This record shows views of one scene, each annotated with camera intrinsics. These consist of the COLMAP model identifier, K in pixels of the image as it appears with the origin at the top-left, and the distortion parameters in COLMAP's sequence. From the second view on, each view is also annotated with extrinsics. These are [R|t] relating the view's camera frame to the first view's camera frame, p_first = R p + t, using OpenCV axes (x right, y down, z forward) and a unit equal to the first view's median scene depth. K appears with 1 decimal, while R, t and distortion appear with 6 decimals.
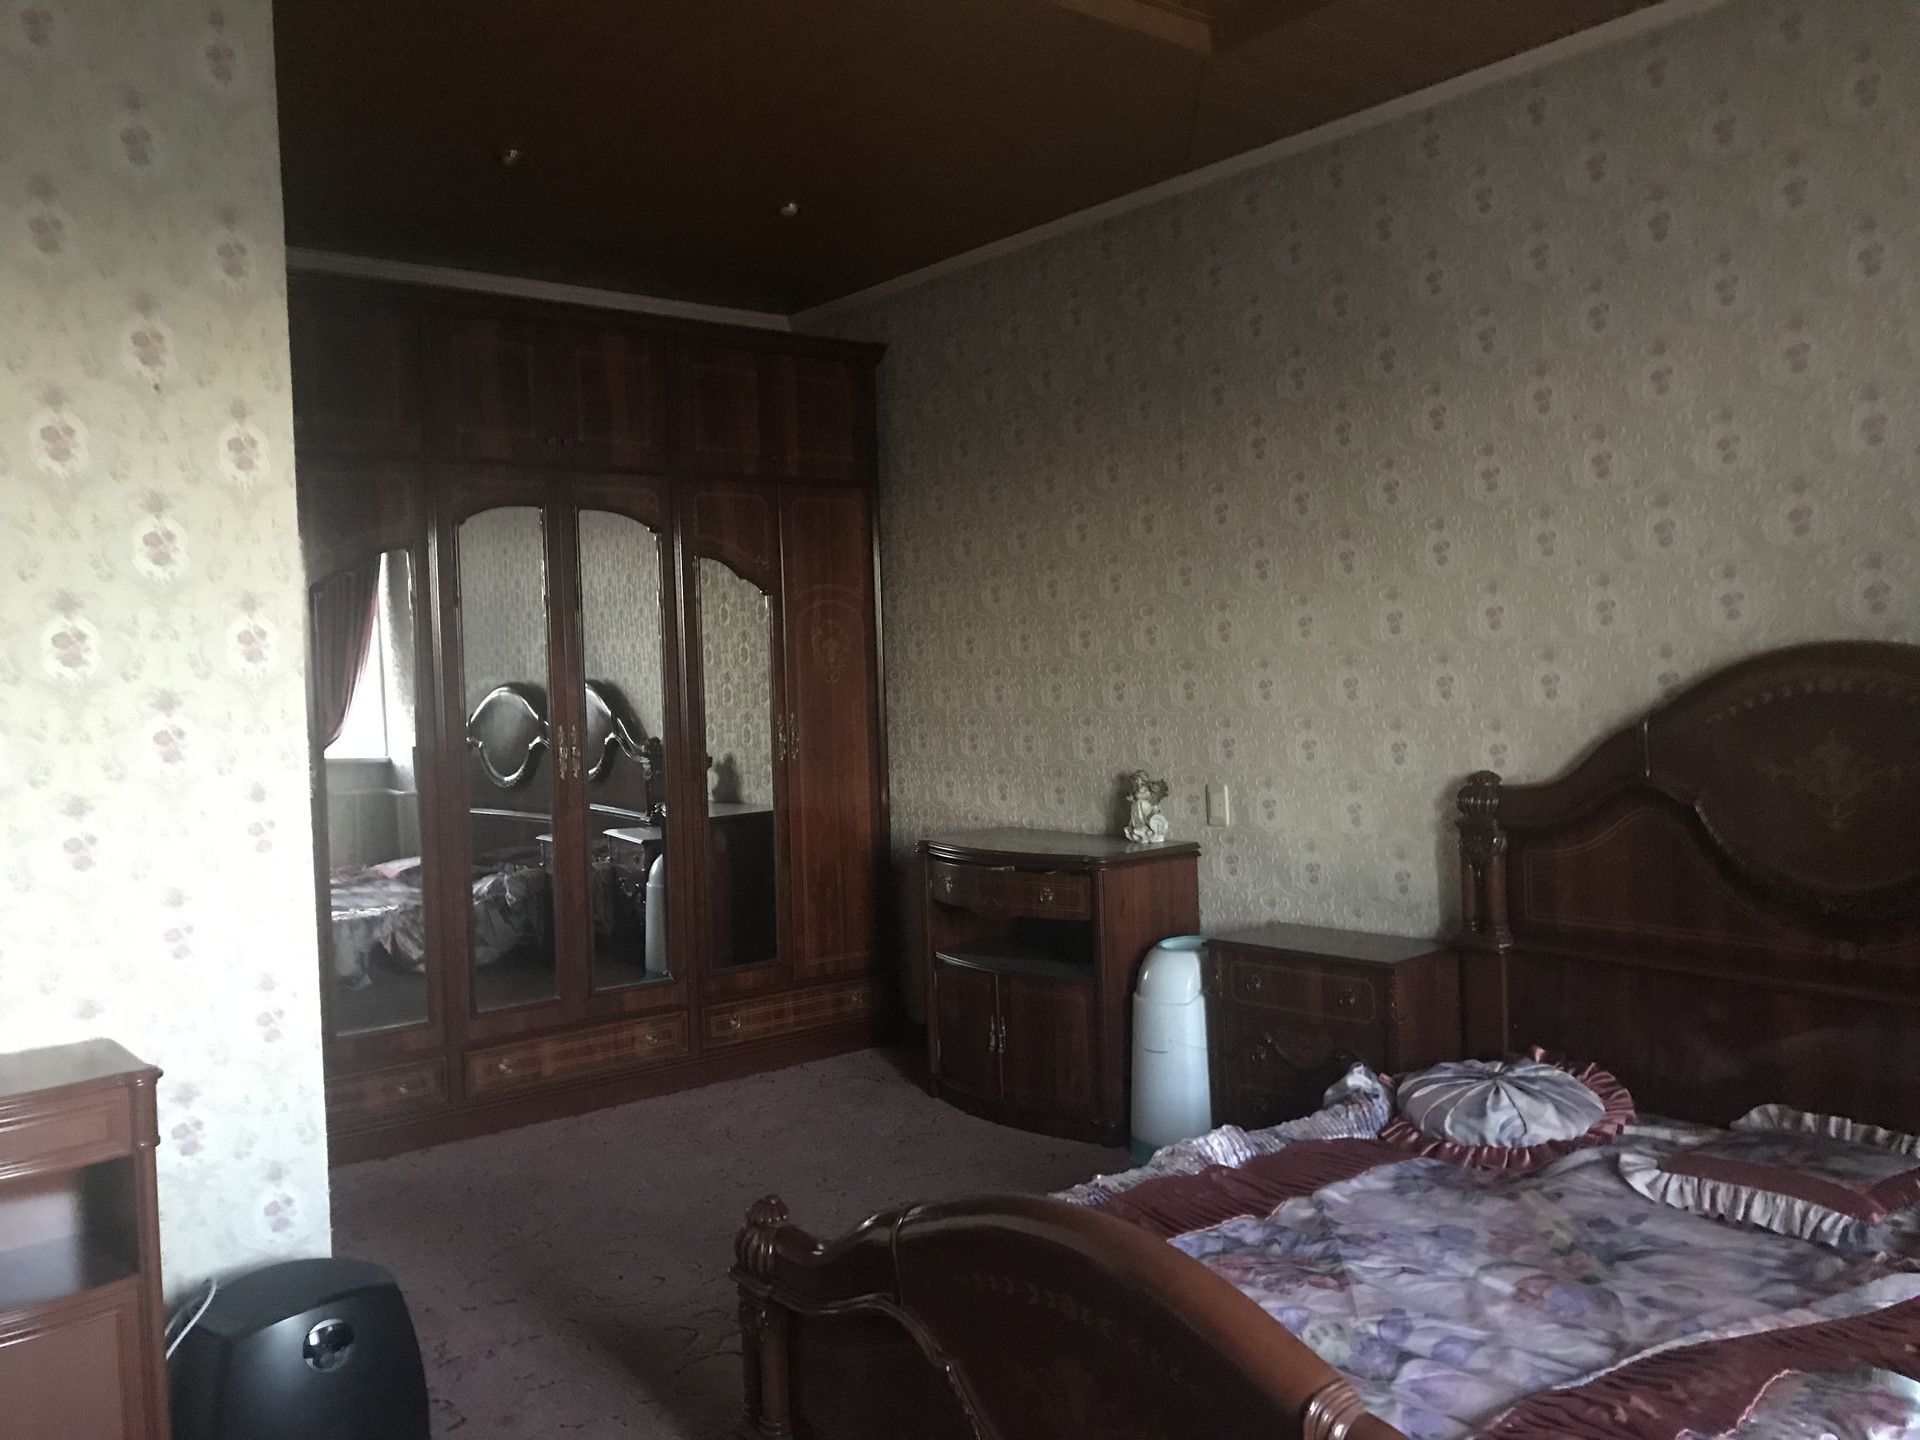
lens RADIAL K [[1567.1, 0, 933.6], [0, 1567.1, 703.4], [0, 0, 1]] dist [0.050208, -0.057196]
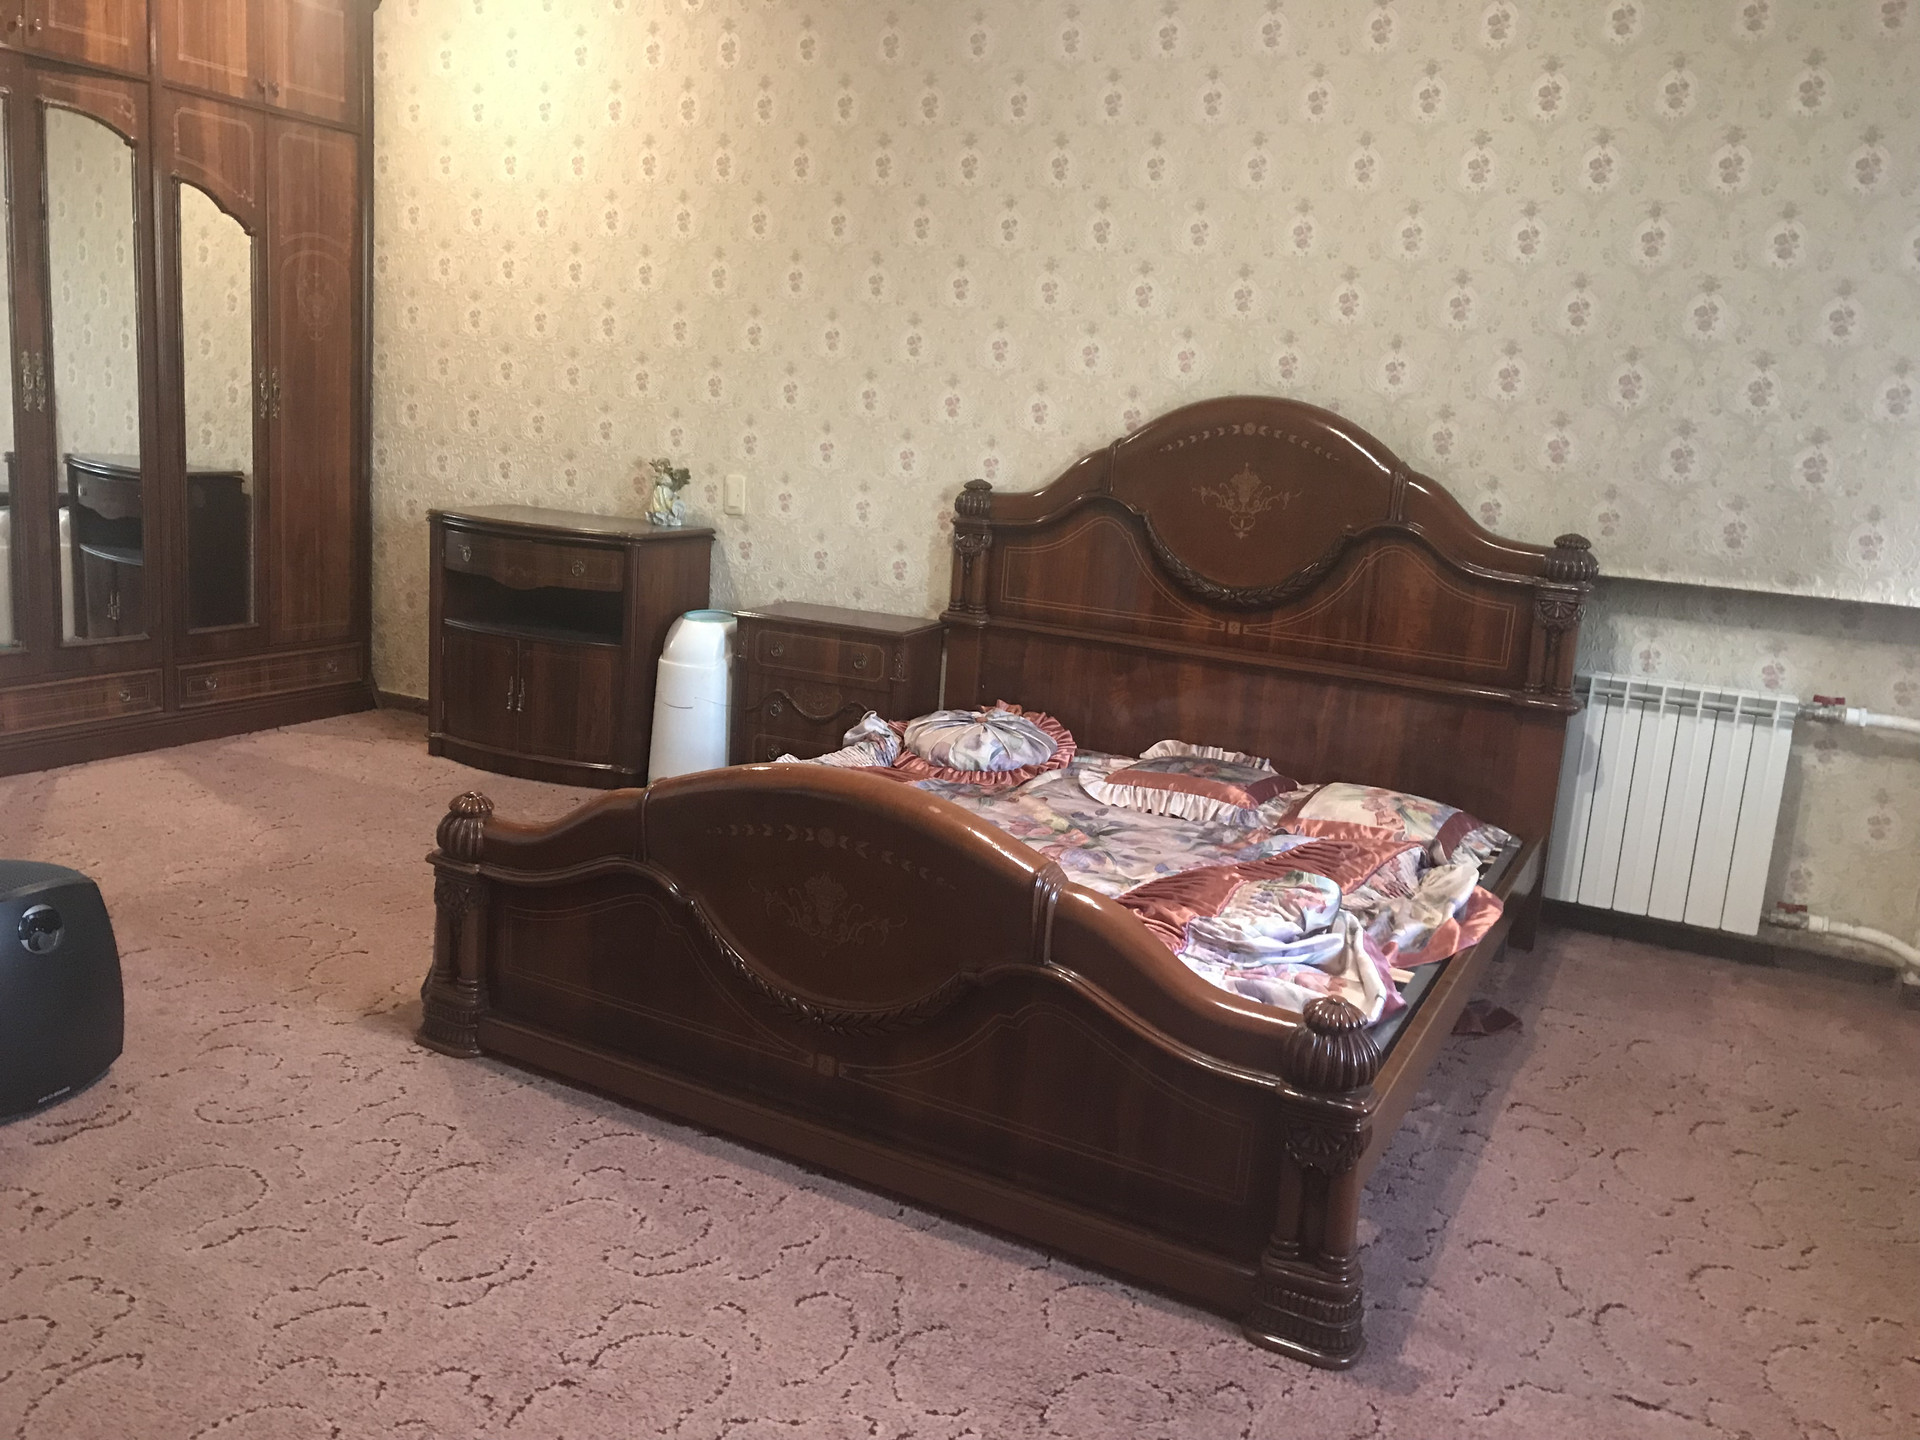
lens RADIAL K [[1570.9, 0, 925.1], [0, 1570.9, 713.0], [0, 0, 1]] dist [0.088532, -0.115895]
pose [[0.903403, 0.018266, 0.428403, -0.209145], [-0.094346, 0.983076, 0.157038, 0.033986], [-0.418284, -0.182287, 0.889837, -0.095012]]
